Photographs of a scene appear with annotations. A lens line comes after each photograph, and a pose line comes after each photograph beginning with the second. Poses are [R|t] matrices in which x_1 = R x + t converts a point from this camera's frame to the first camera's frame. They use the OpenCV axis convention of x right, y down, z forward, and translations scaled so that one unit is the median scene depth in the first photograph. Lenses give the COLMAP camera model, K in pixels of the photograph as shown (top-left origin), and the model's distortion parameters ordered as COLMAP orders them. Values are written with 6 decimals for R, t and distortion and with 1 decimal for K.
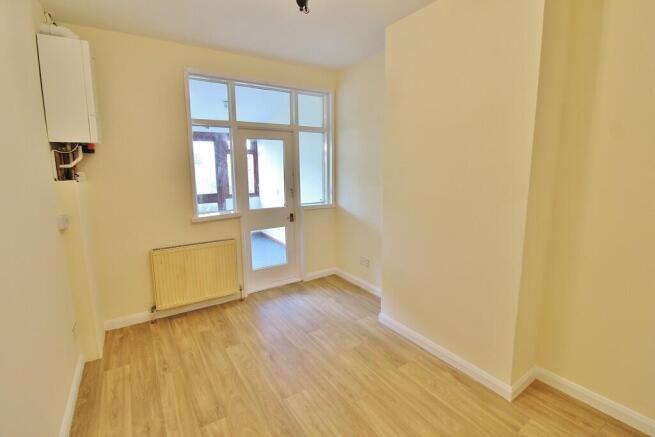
lens RADIAL K [[306.0, 0, 329.8], [0, 306.0, 207.9], [0, 0, 1]] dist [-0.000142, -0.000560]
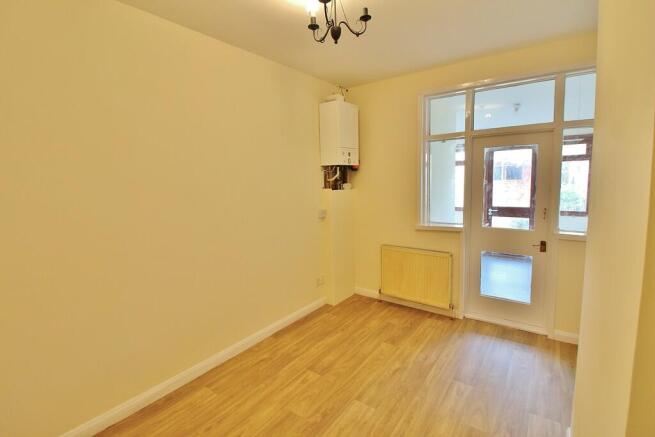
lens RADIAL K [[306.0, 0, 329.8], [0, 306.0, 207.9], [0, 0, 1]] dist [-0.000142, -0.000560]
pose [[0.349041, 0.087981, -0.932968, 0.502249], [-0.114128, 0.992163, 0.050866, -0.052489], [0.930132, 0.088723, 0.356347, 0.320518]]
